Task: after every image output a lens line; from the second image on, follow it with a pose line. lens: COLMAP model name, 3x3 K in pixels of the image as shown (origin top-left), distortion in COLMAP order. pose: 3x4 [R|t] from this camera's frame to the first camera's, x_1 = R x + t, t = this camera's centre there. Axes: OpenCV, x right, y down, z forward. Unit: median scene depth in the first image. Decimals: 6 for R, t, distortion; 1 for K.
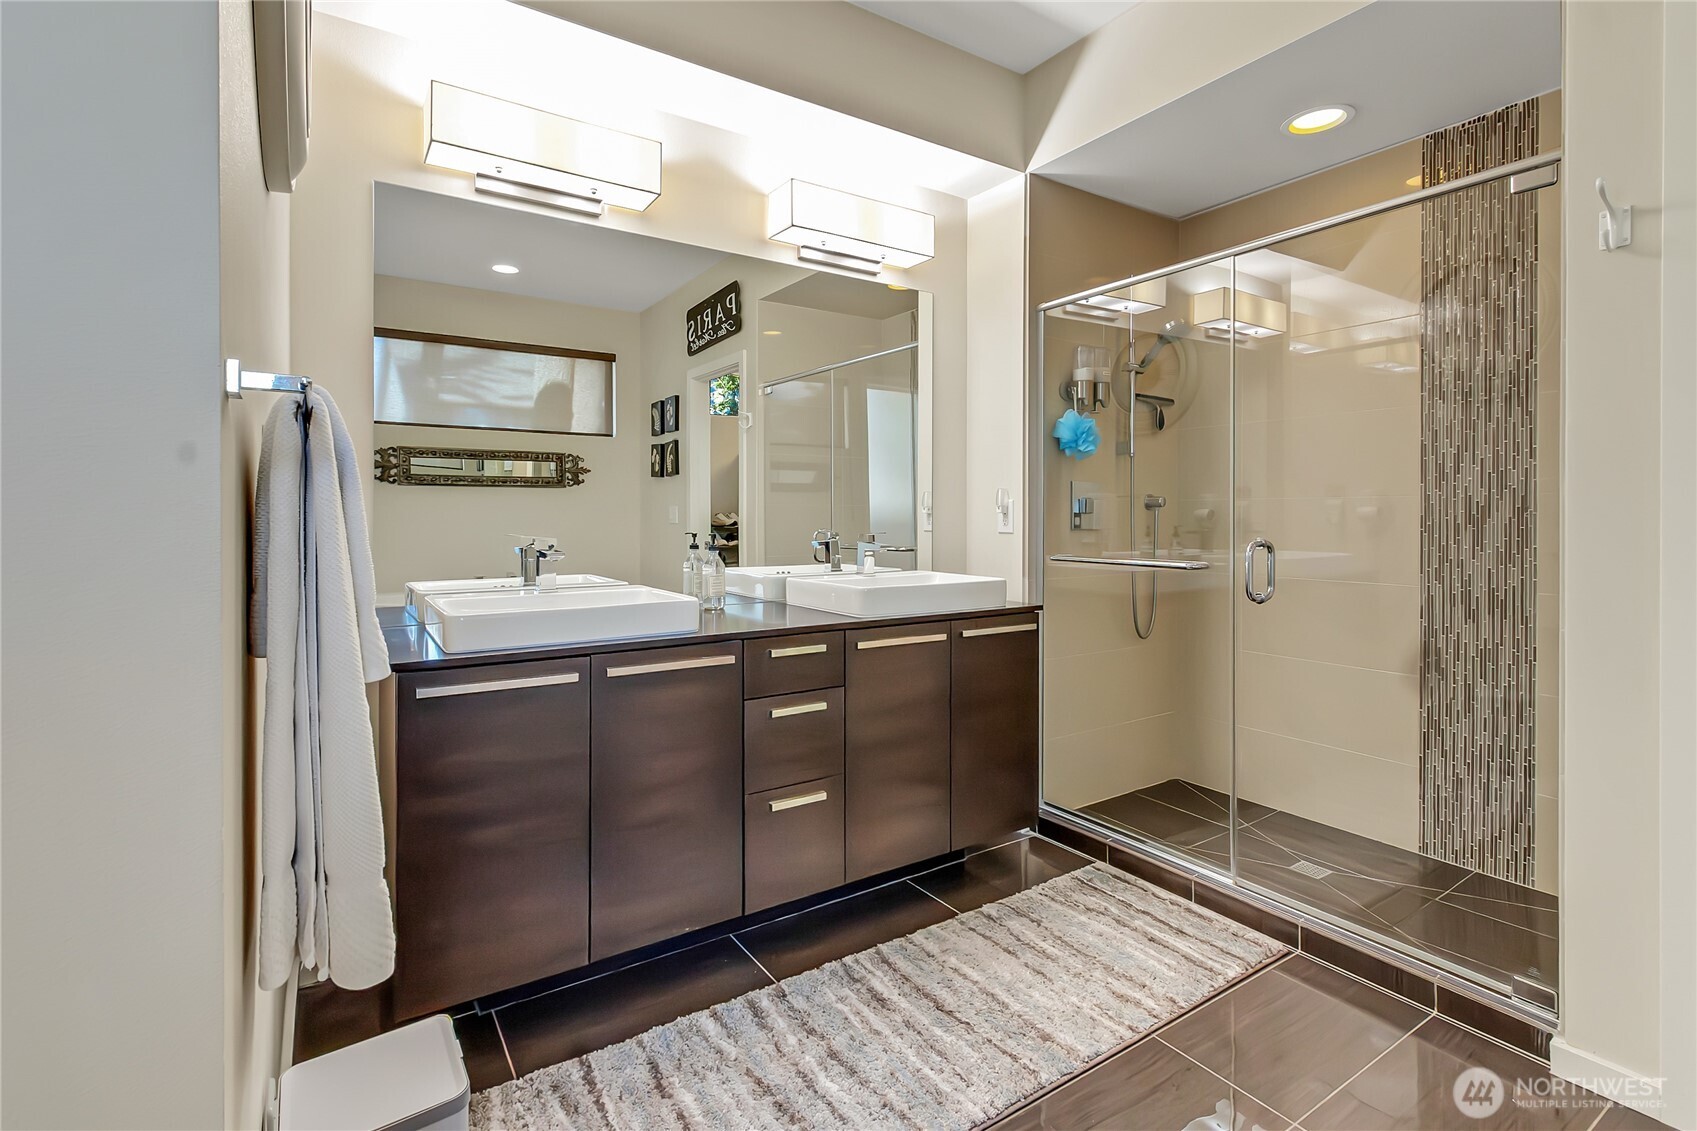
lens RADIAL K [[778.2, 0, 841.7], [0, 778.2, 518.4], [0, 0, 1]] dist [0.005050, -0.001413]
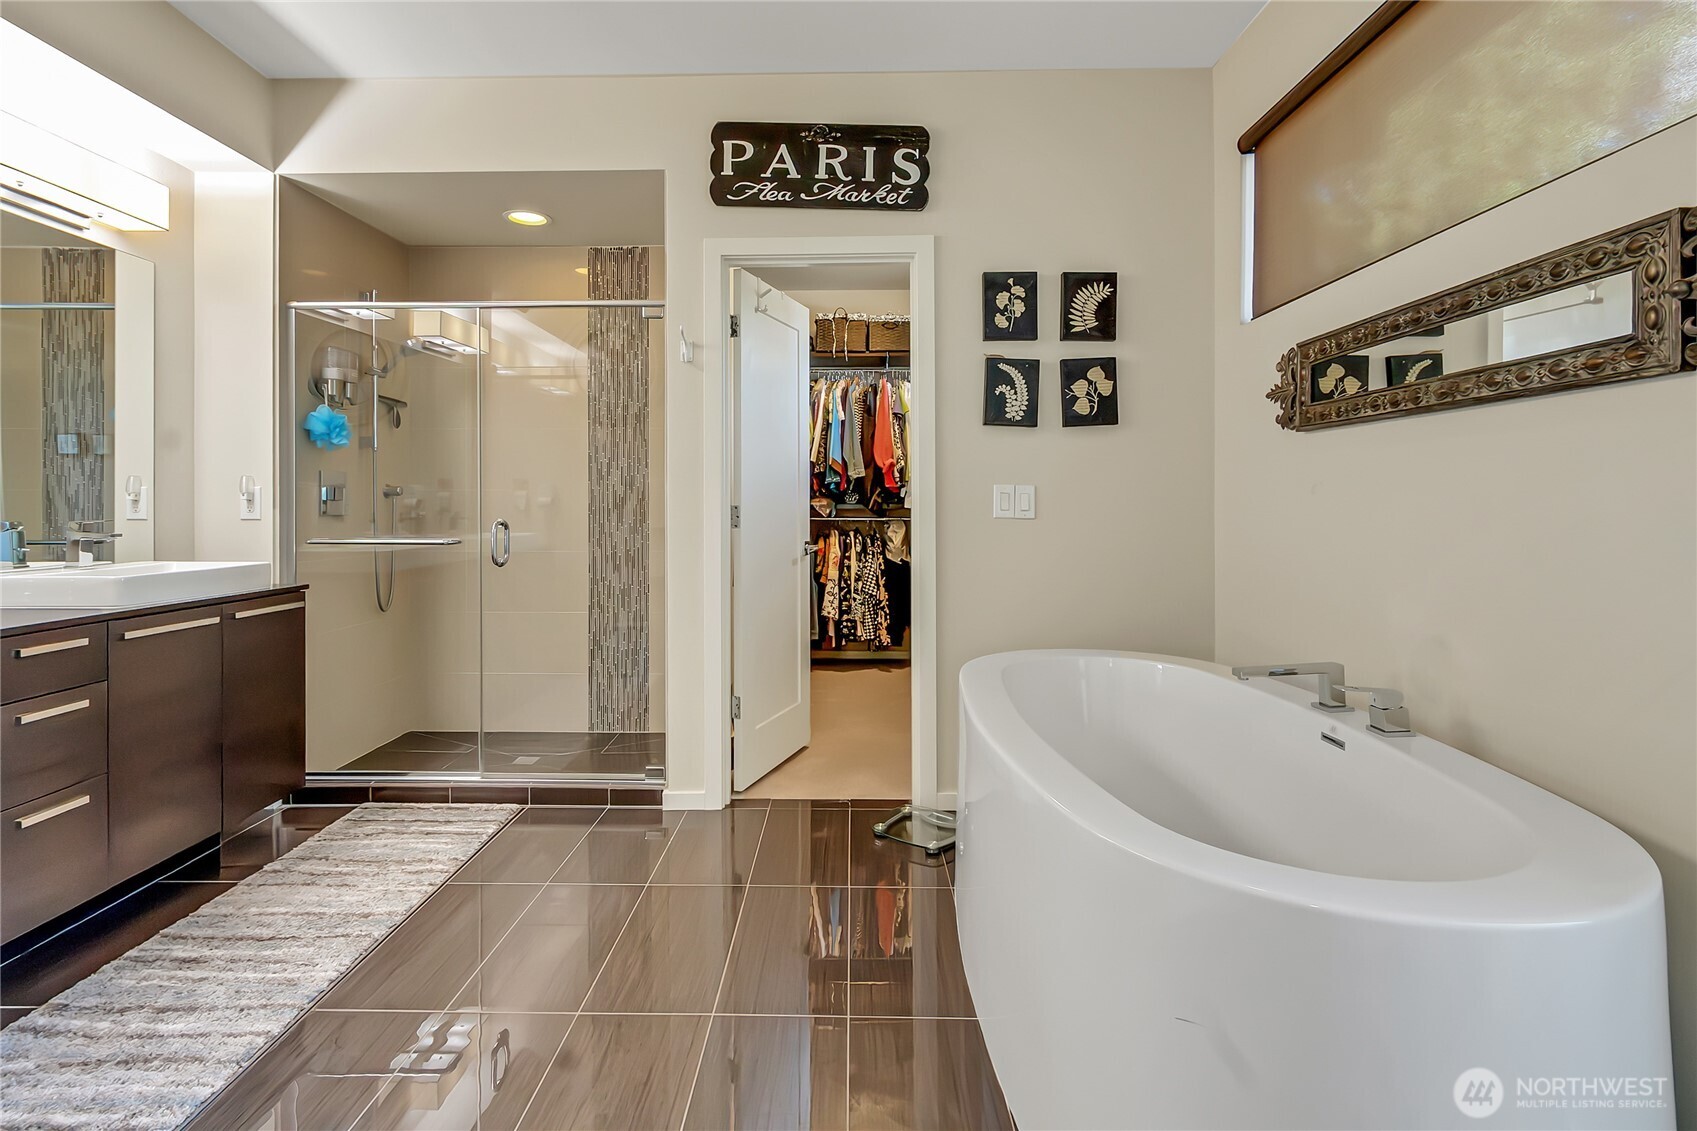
lens RADIAL K [[778.2, 0, 841.7], [0, 778.2, 518.4], [0, 0, 1]] dist [0.005050, -0.001413]
pose [[0.546003, -0.014262, 0.837662, -0.246959], [0.003375, 0.999884, 0.014824, 0.005274], [-0.837776, -0.005267, 0.545988, -0.220759]]
